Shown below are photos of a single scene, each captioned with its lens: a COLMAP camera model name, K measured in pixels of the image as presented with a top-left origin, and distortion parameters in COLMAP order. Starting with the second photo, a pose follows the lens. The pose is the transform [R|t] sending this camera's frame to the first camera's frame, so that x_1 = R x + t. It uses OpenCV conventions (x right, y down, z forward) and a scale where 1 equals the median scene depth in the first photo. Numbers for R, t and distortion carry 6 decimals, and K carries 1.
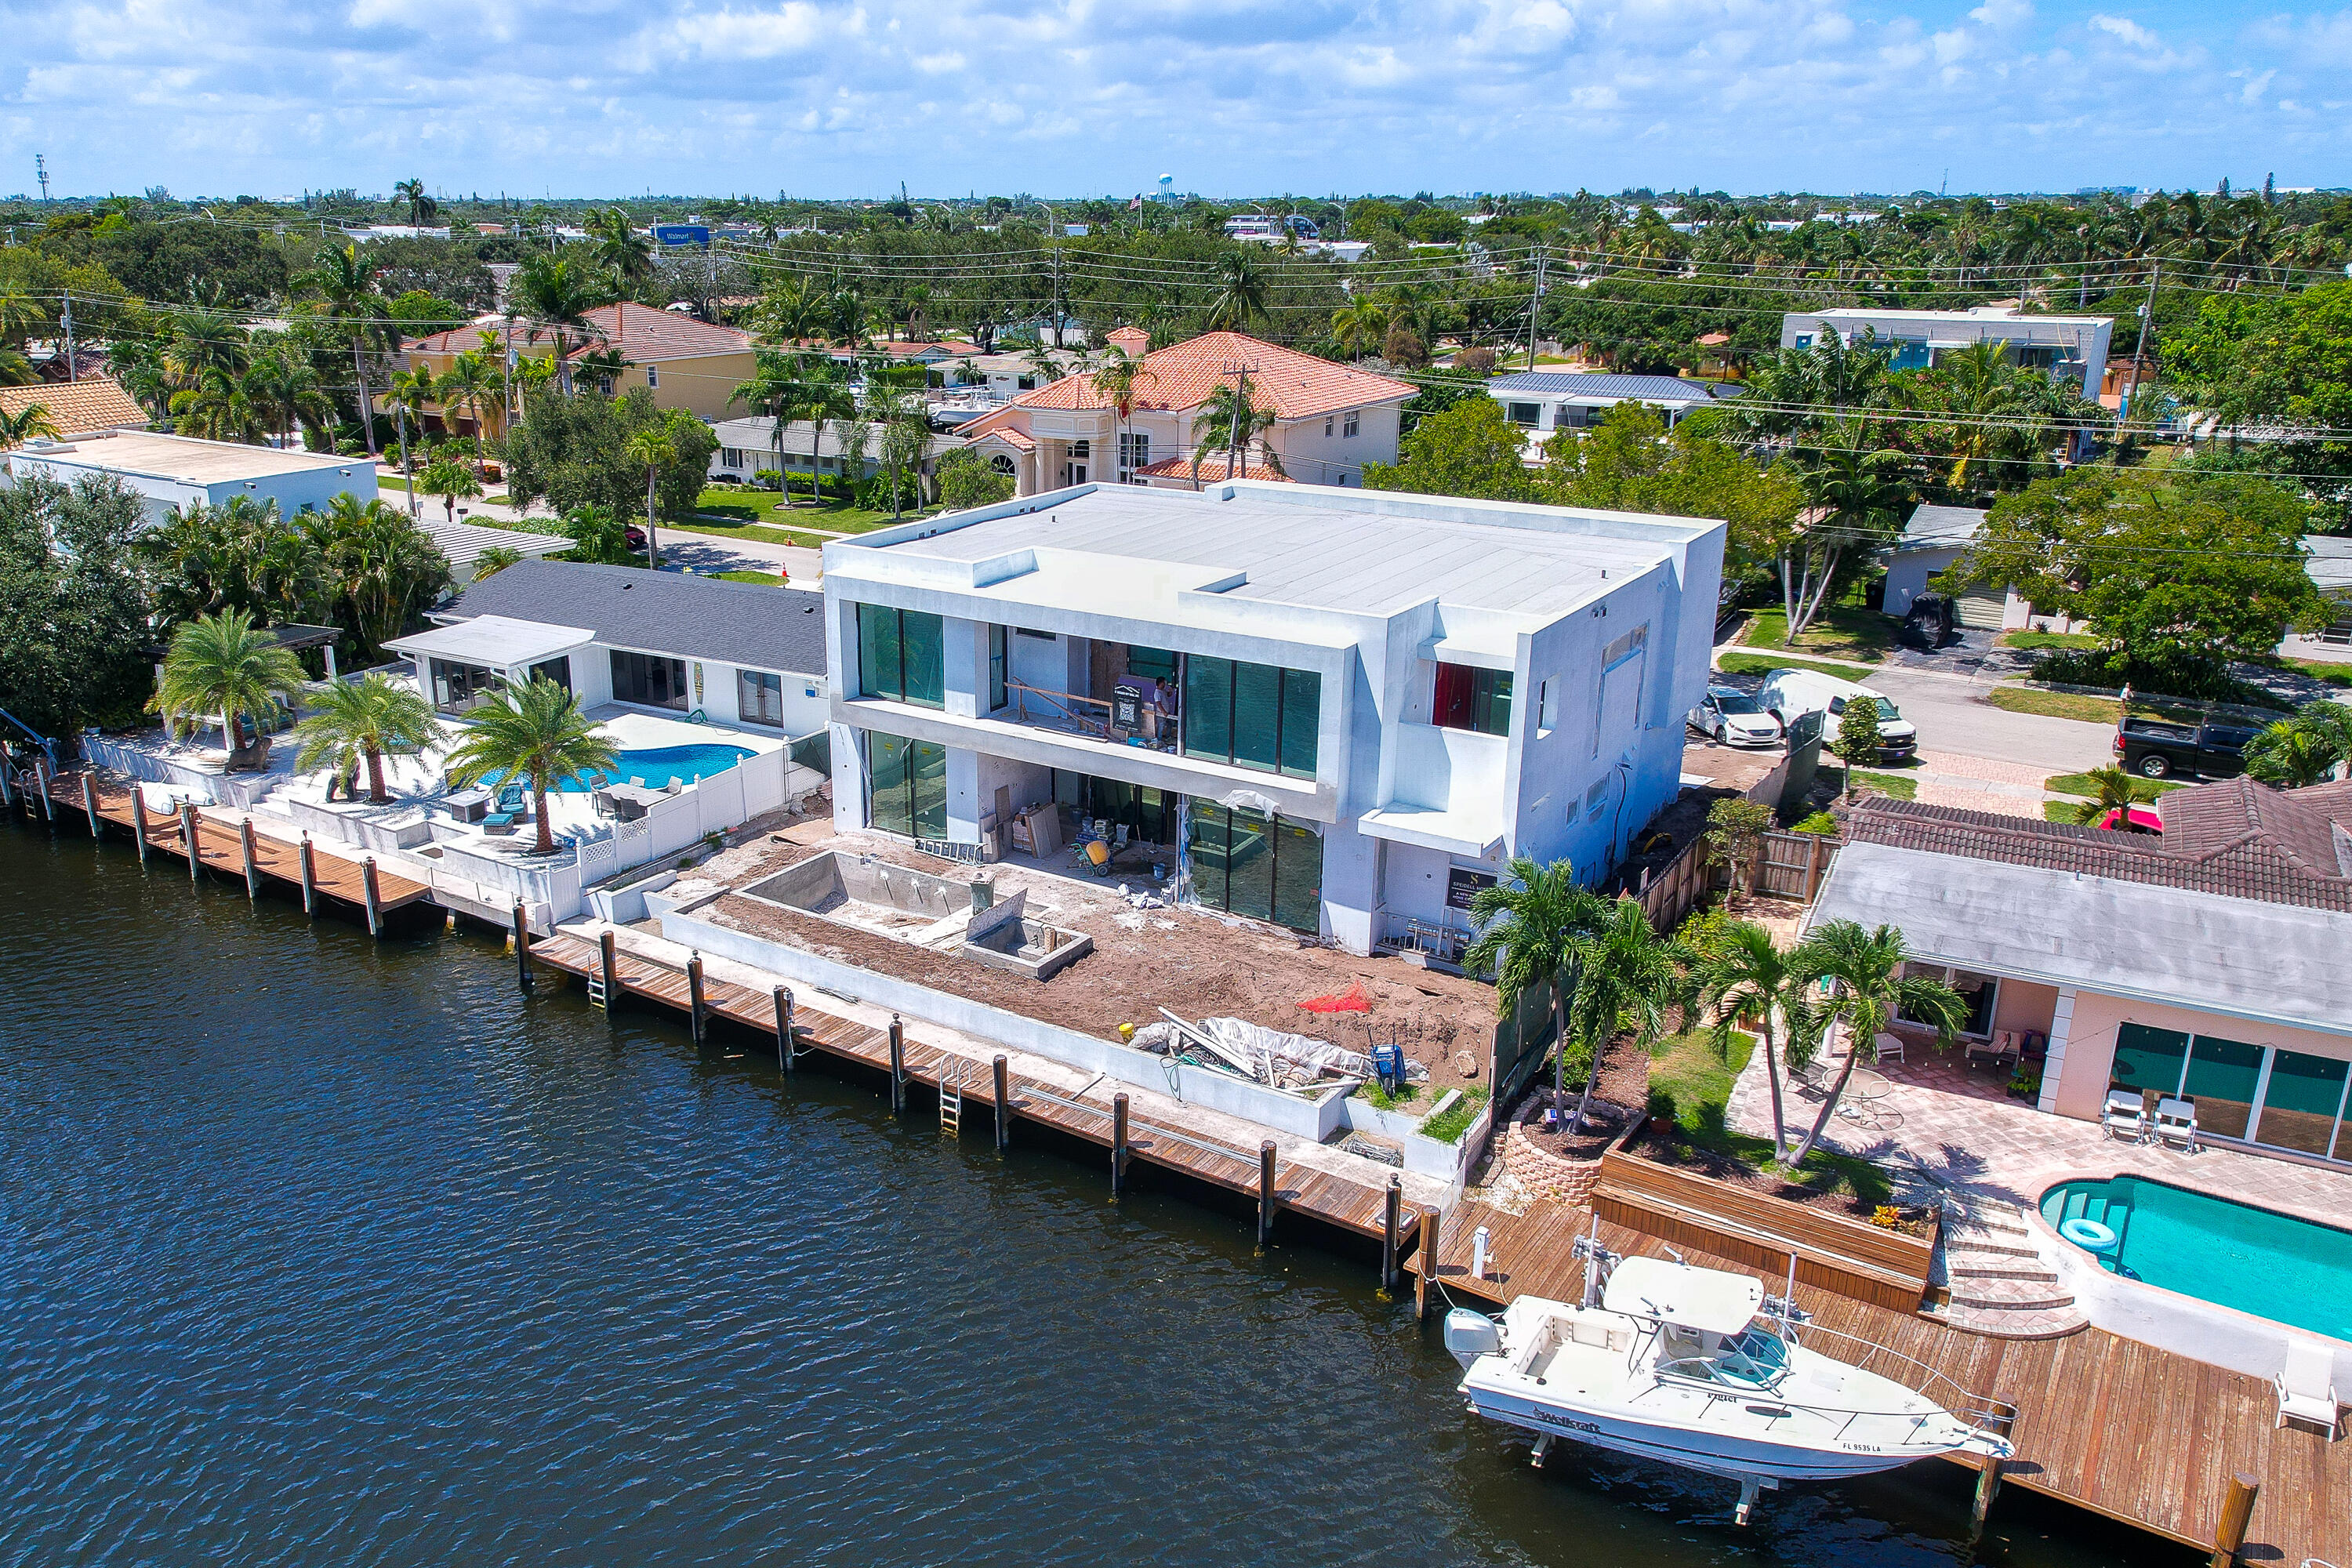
lens RADIAL K [[1794.3, 0, 1040.4], [0, 1794.3, 790.2], [0, 0, 1]] dist [0.016726, -0.009875]
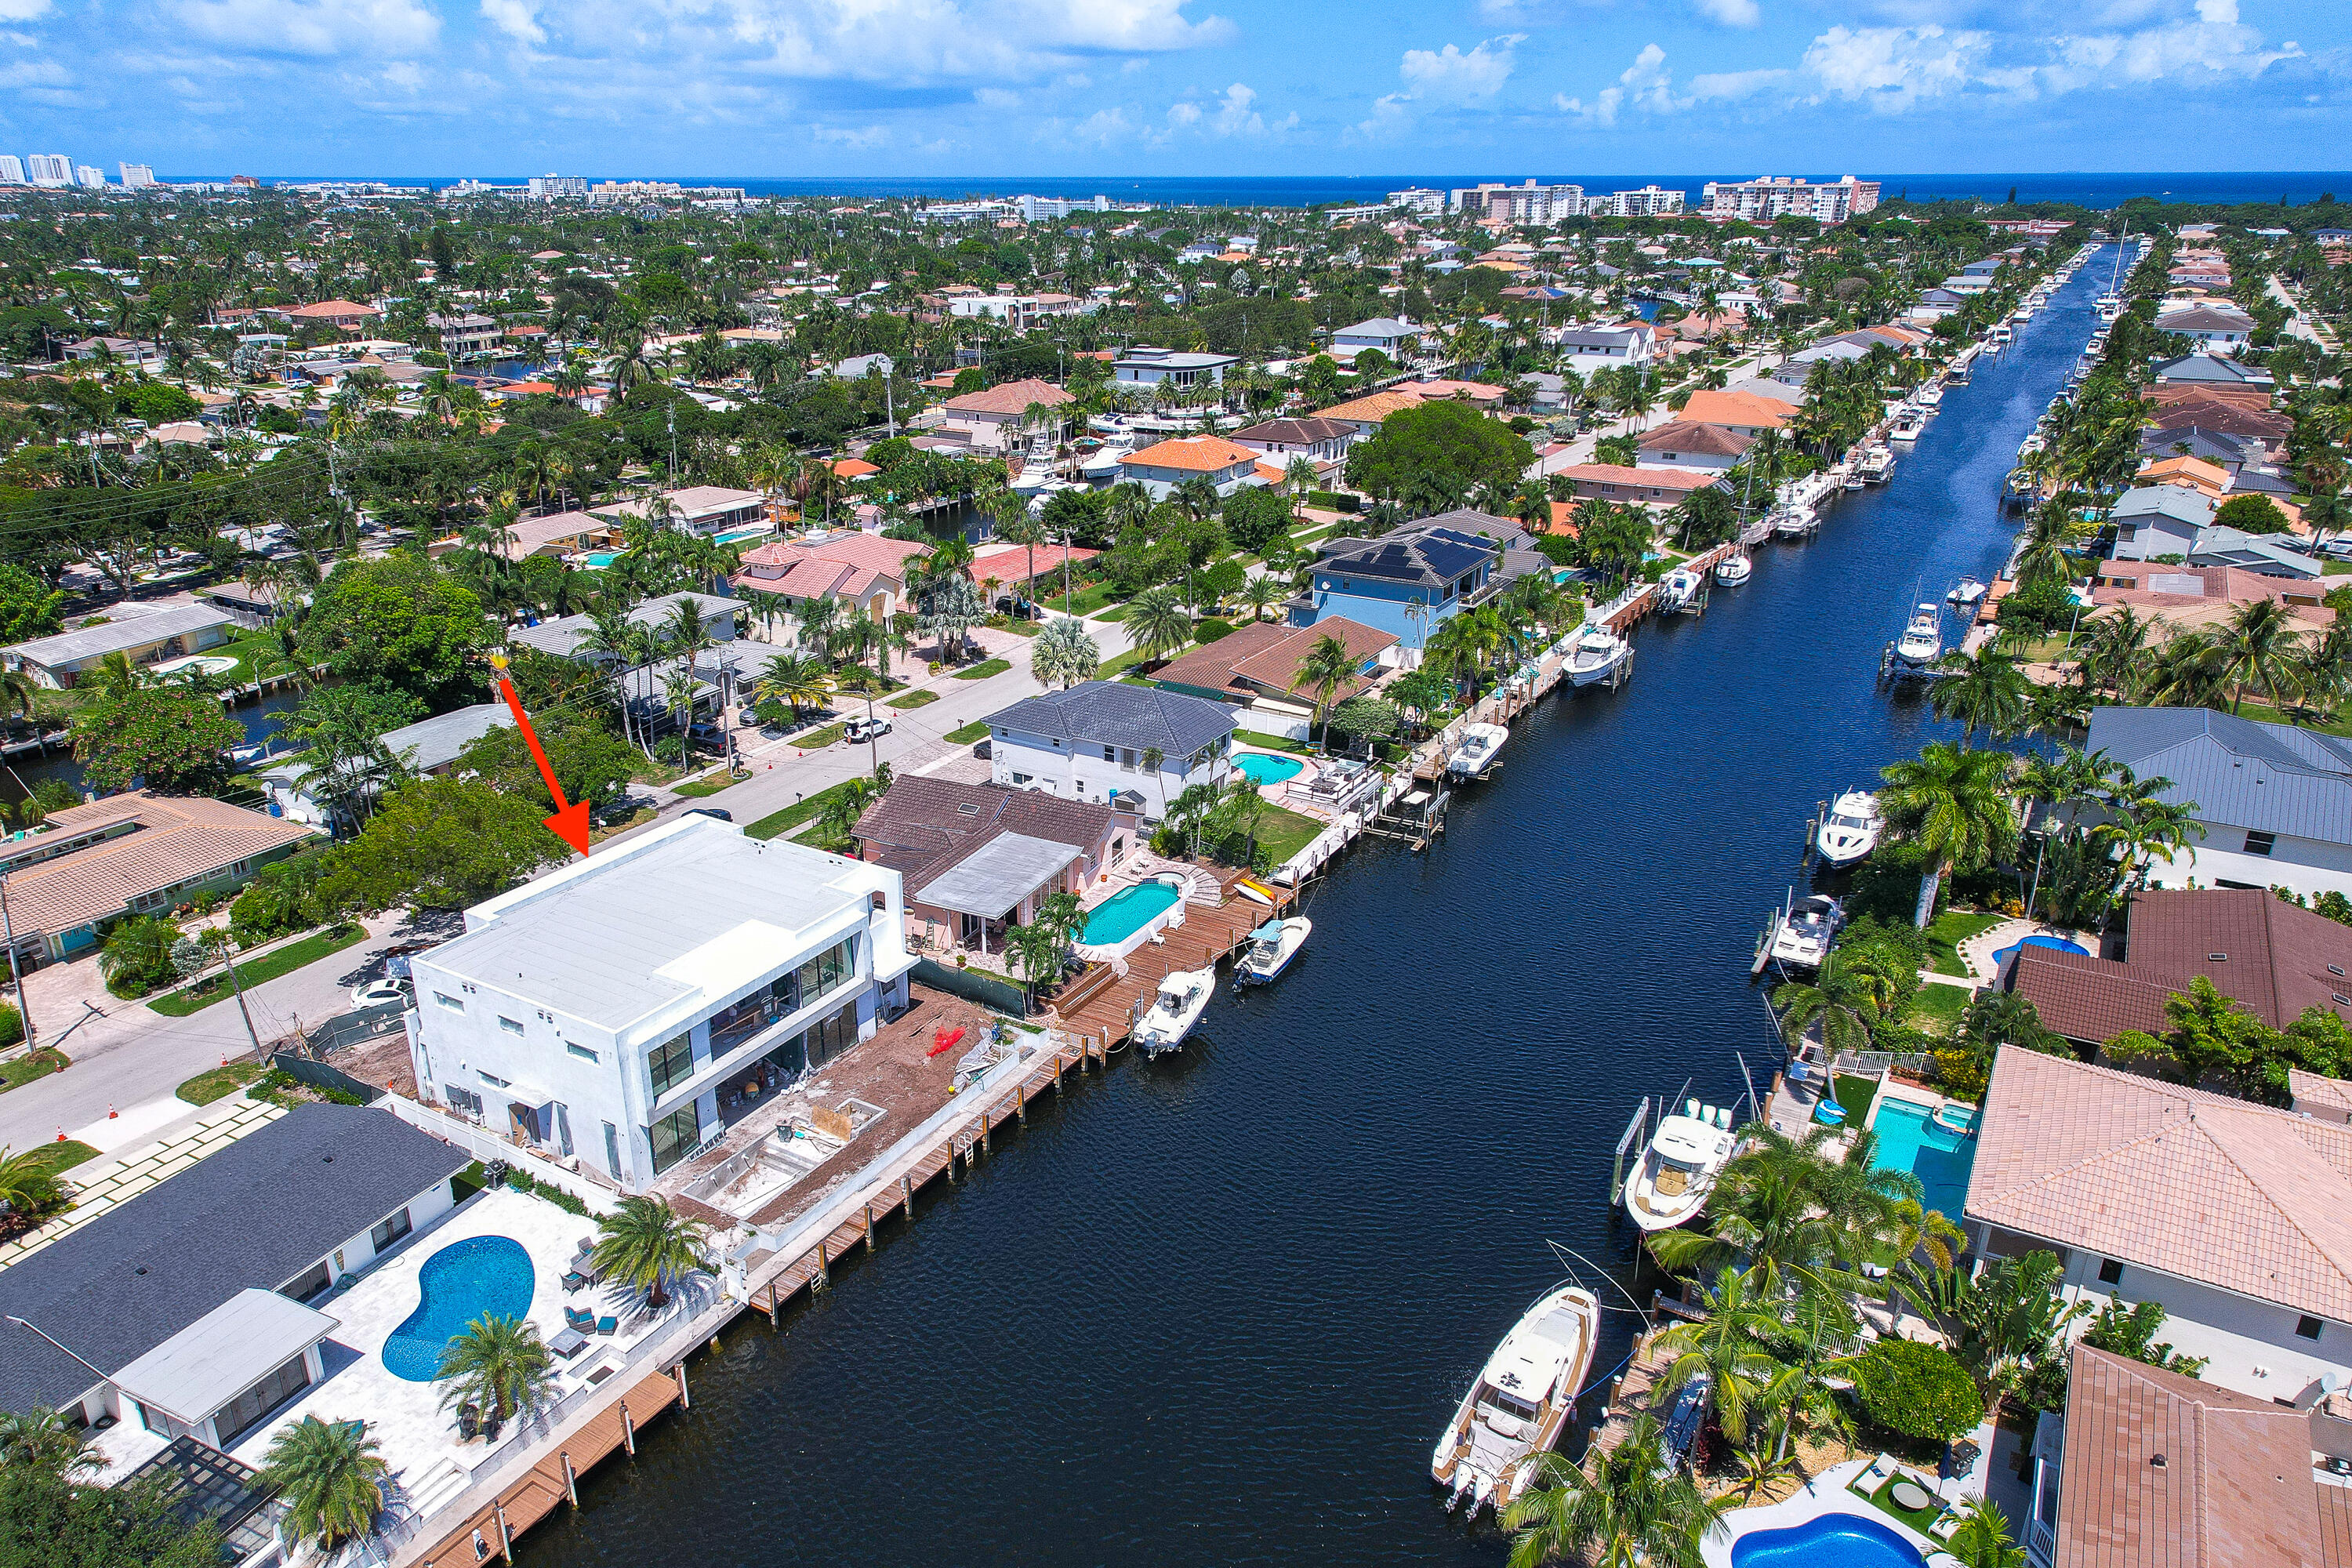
lens RADIAL K [[1611.7, 0, 1113.0], [0, 1611.7, 812.4], [0, 0, 1]] dist [0.018750, -0.005289]
pose [[-0.066460, -0.363710, 0.929138, -1.486209], [0.308036, 0.878233, 0.365816, -0.737603], [-0.949051, 0.310520, 0.053668, 0.486005]]
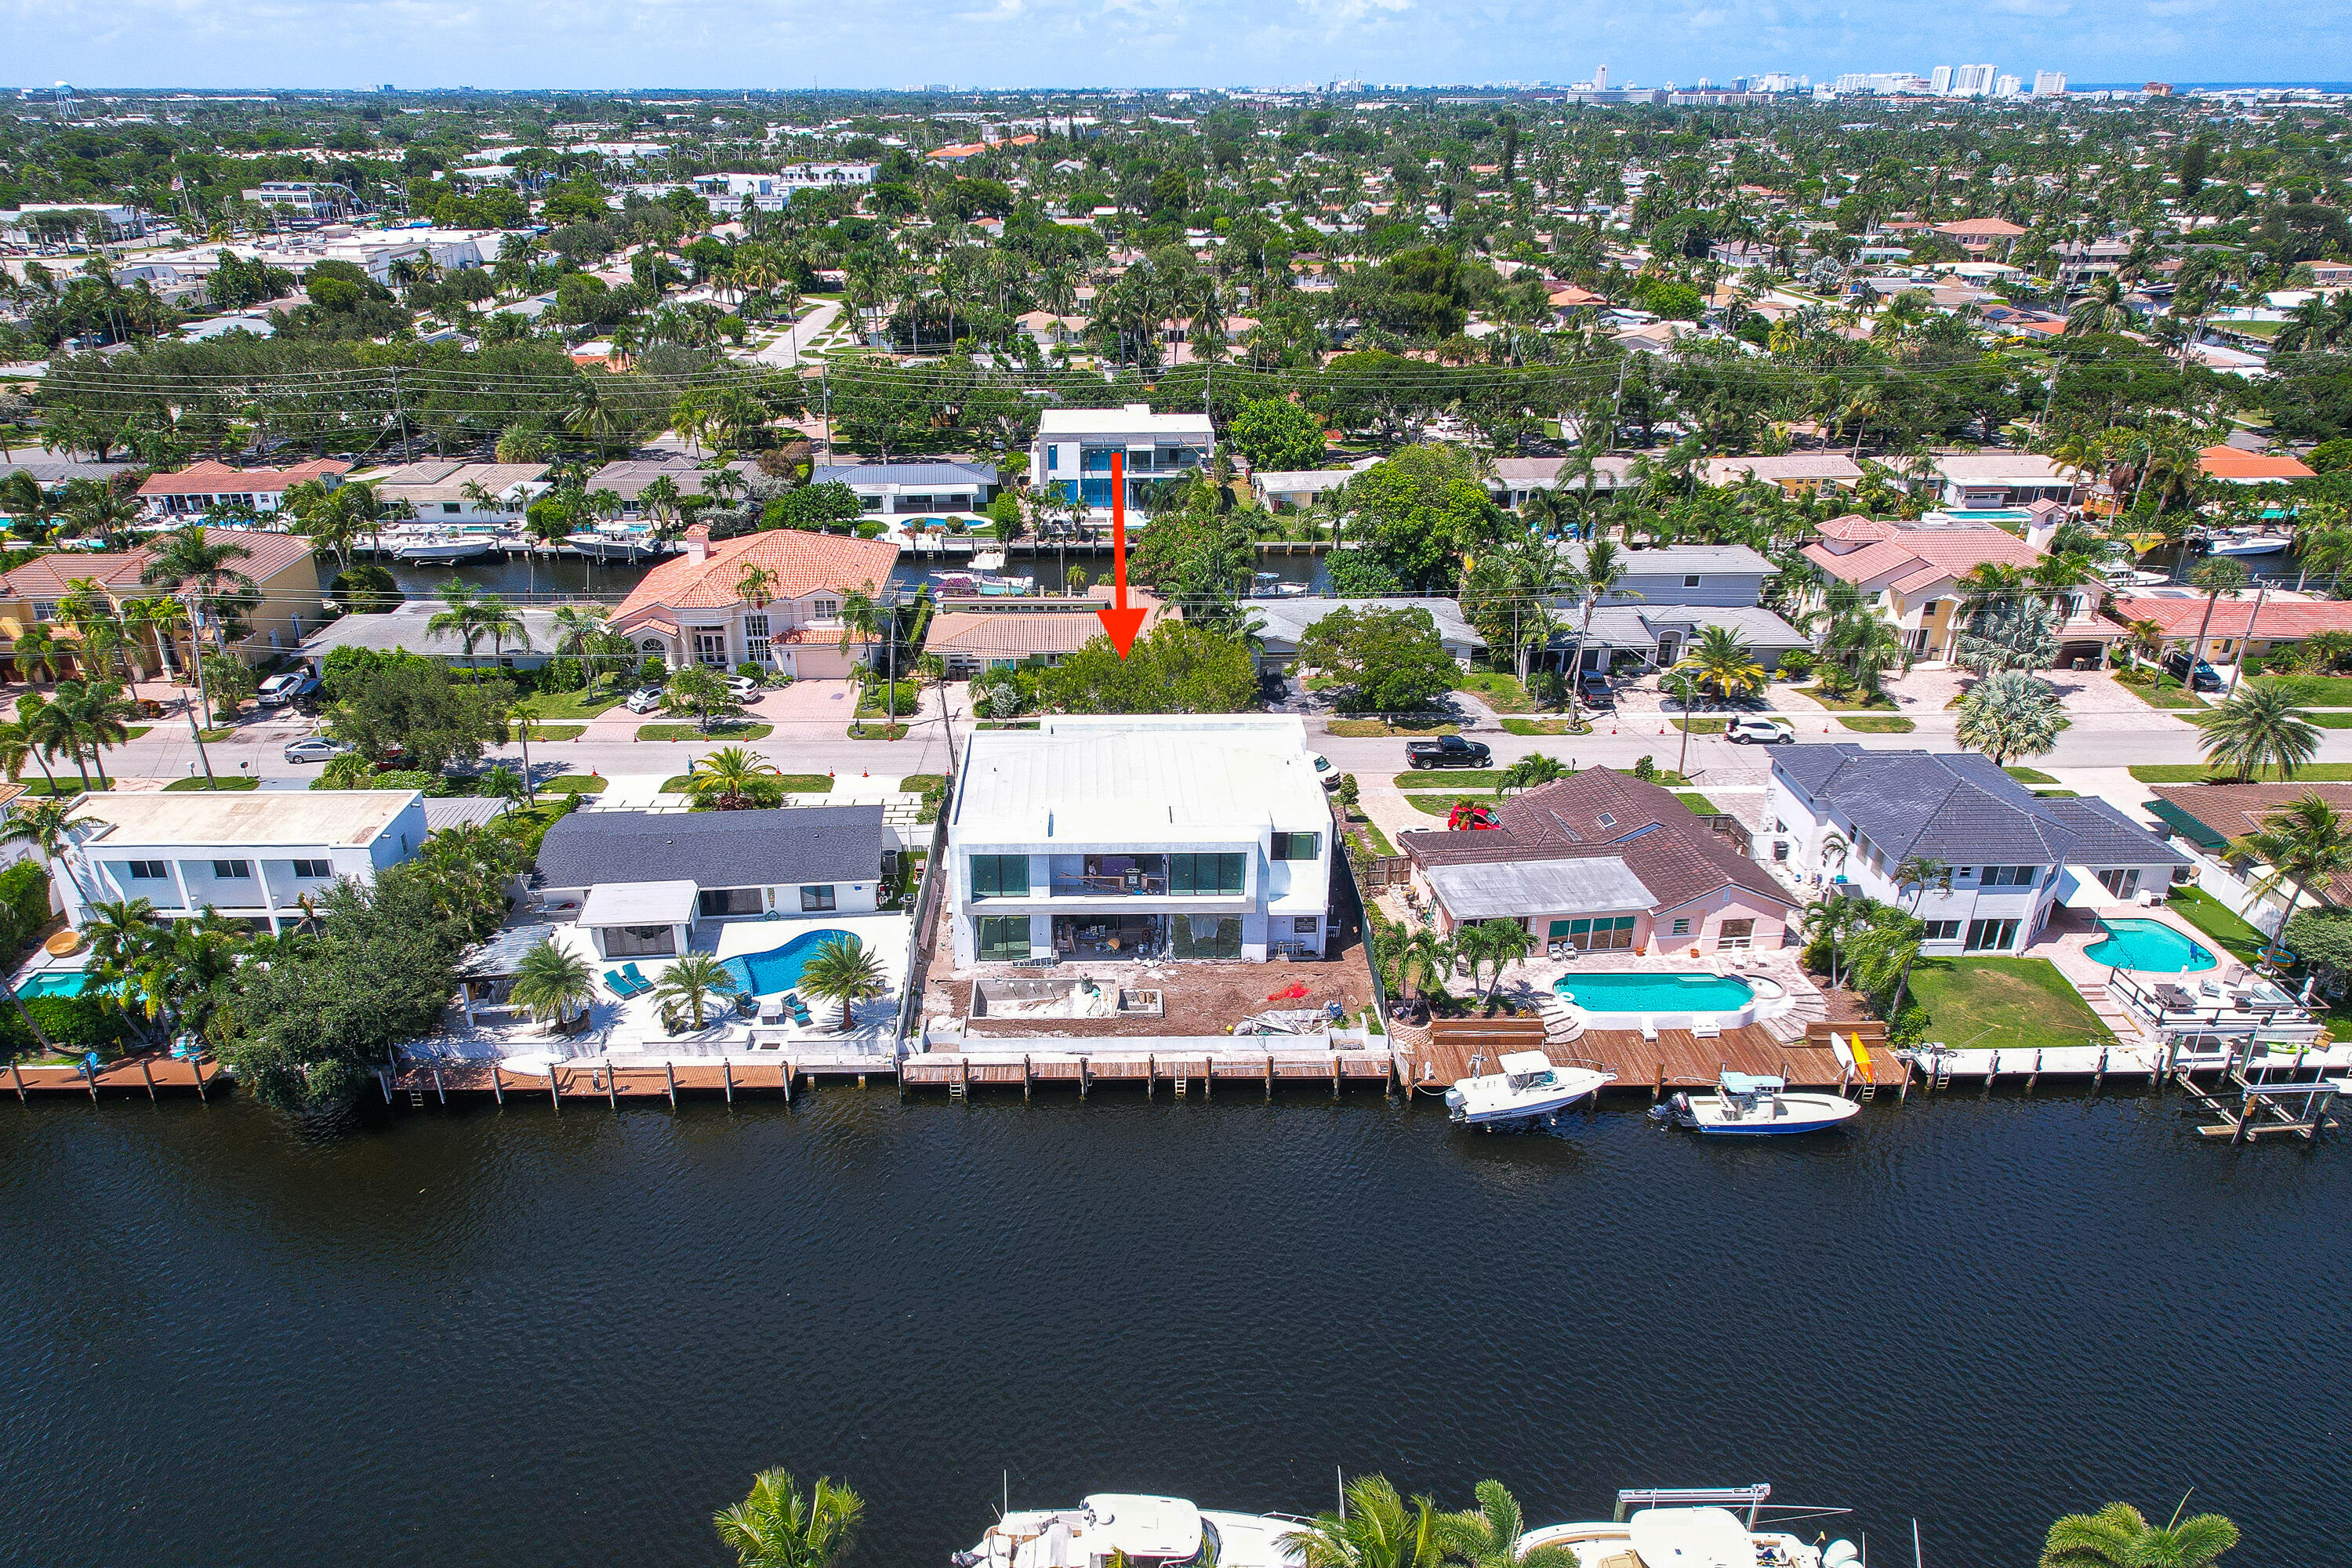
lens RADIAL K [[1611.7, 0, 1113.0], [0, 1611.7, 812.4], [0, 0, 1]] dist [0.018750, -0.005289]
pose [[0.813628, -0.238074, 0.530406, -0.935334], [0.180039, 0.970642, 0.159500, -0.417863], [-0.552807, -0.034279, 0.832604, -0.539270]]
